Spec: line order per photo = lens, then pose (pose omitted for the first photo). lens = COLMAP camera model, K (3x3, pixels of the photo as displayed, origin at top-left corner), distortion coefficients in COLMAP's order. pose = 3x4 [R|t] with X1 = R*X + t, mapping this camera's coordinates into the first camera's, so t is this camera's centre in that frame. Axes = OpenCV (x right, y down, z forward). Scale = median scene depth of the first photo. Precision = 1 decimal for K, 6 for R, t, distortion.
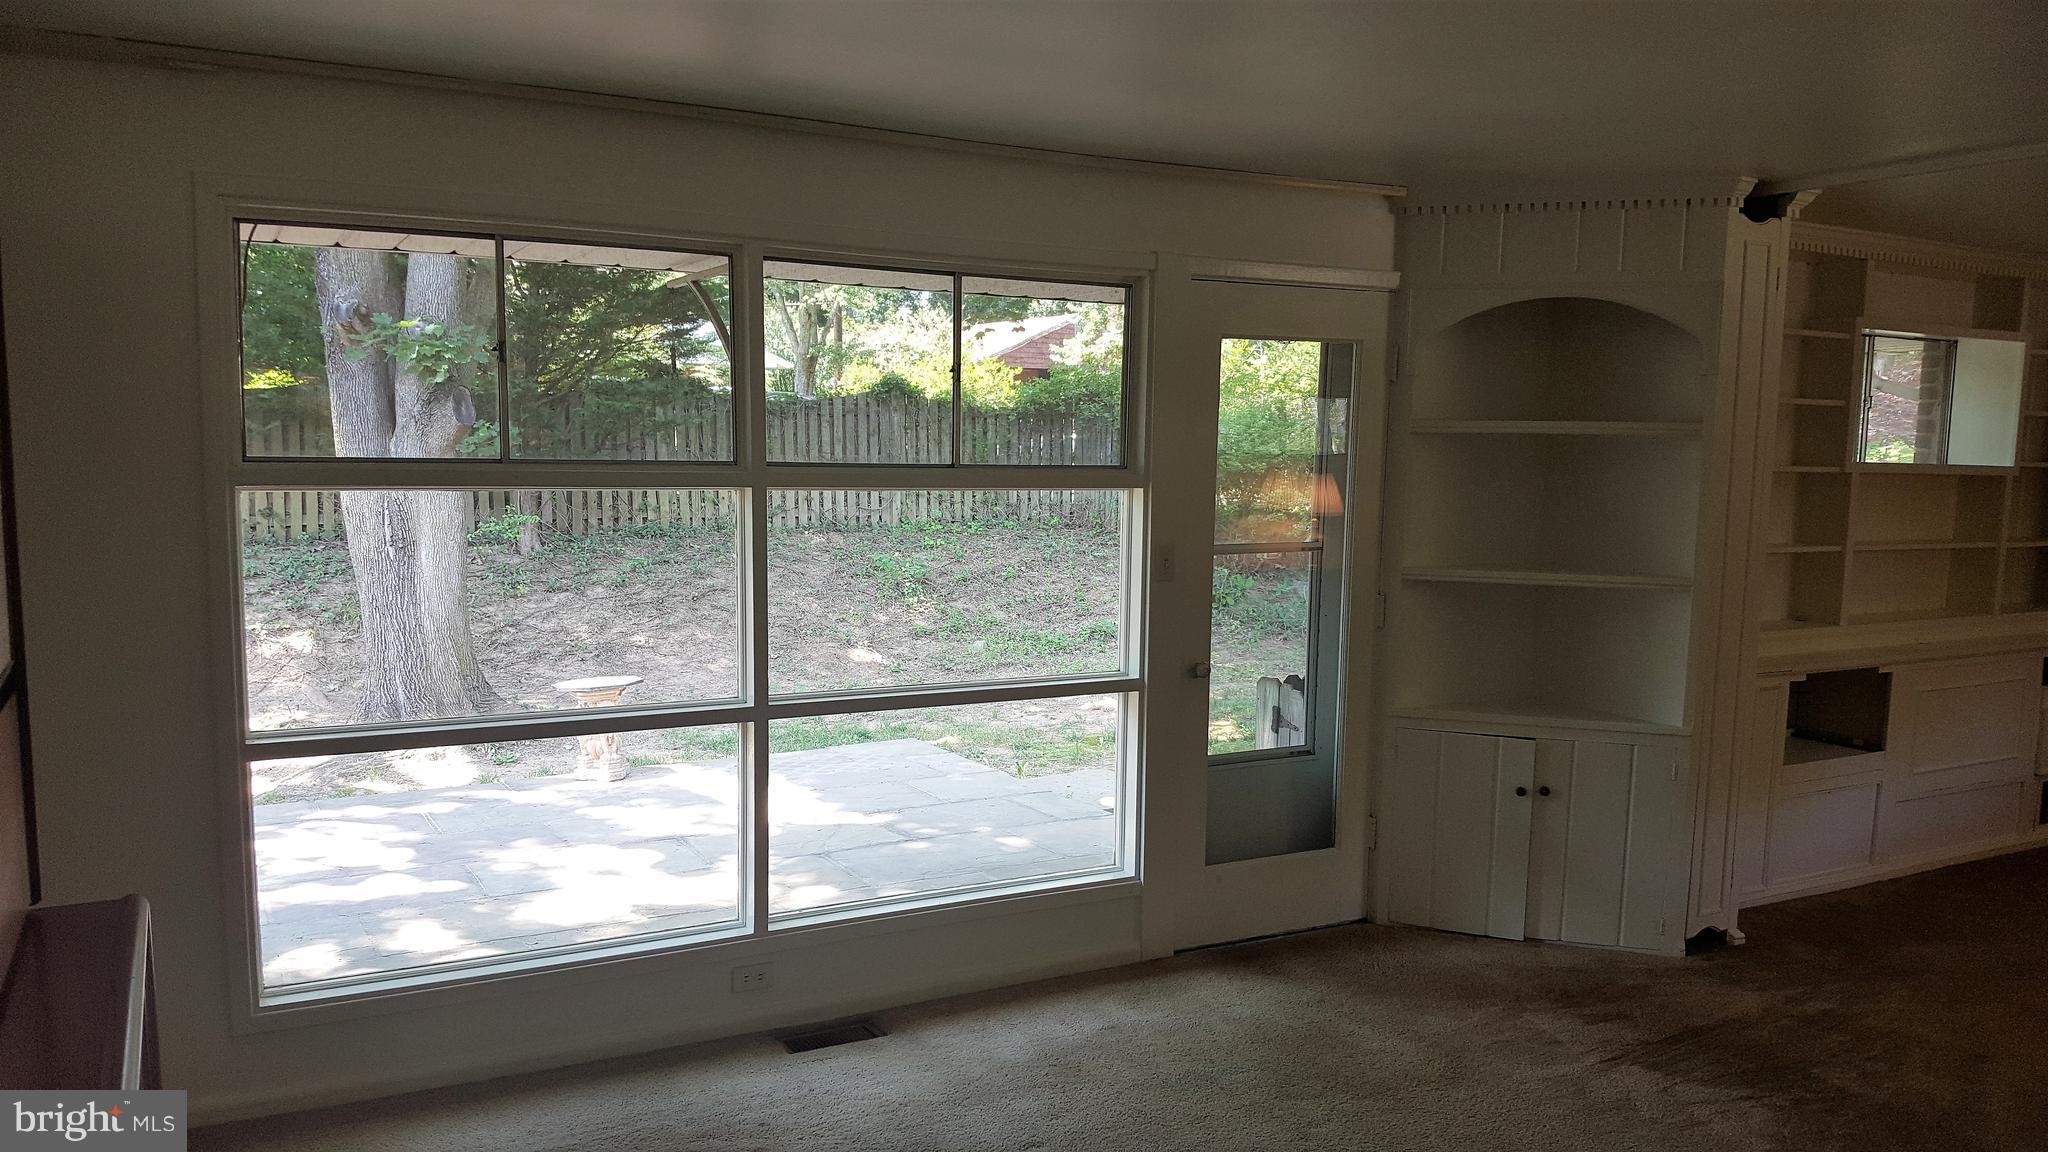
lens RADIAL K [[1516.9, 0, 1016.5], [0, 1516.9, 601.5], [0, 0, 1]] dist [0.208854, -0.399773]
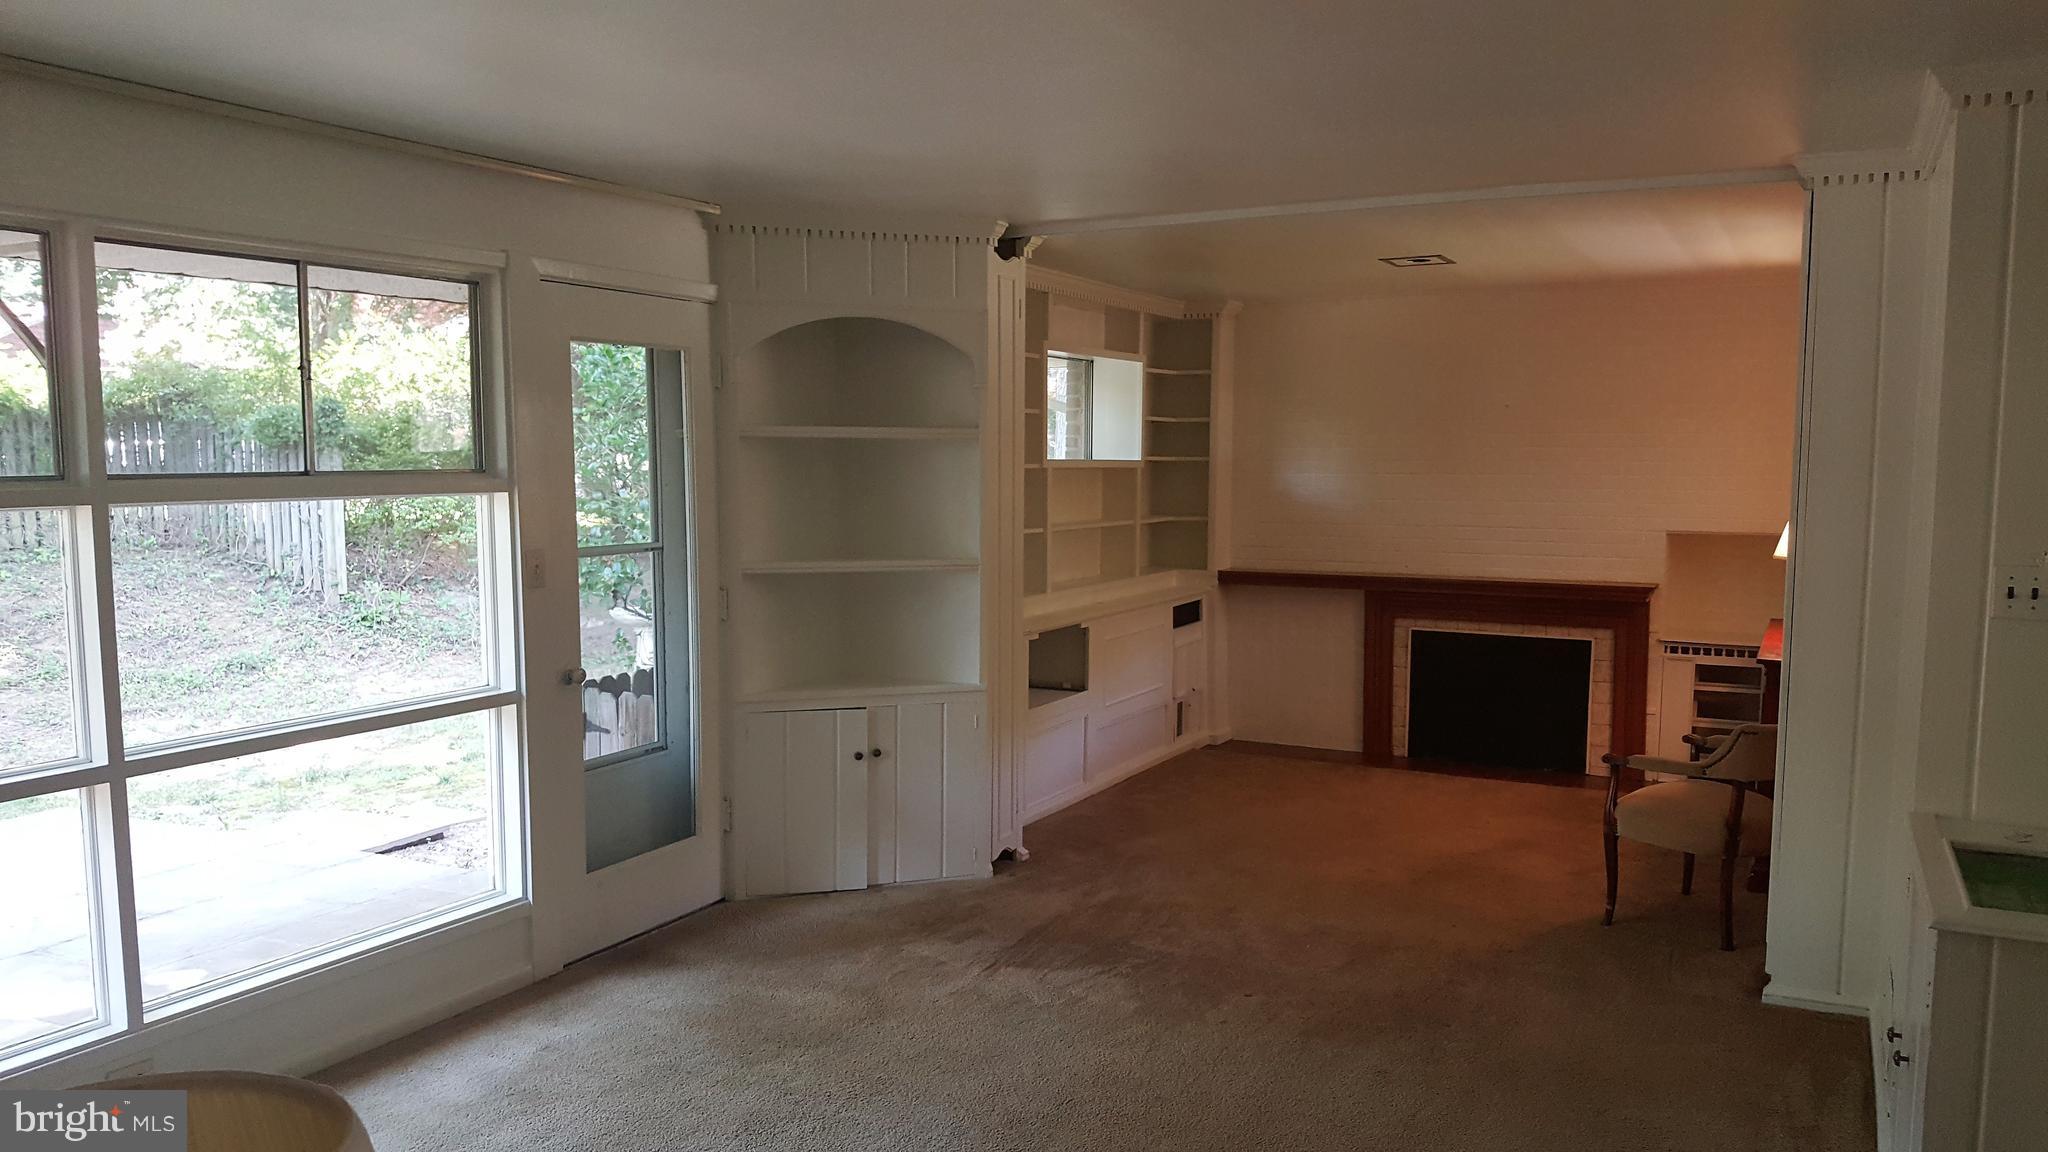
lens RADIAL K [[1516.9, 0, 1016.5], [0, 1516.9, 601.5], [0, 0, 1]] dist [0.208854, -0.399773]
pose [[0.839762, -0.069646, 0.538469, -0.165656], [0.071256, 0.997298, 0.017864, -0.000761], [-0.538258, 0.023368, 0.842456, 0.003842]]
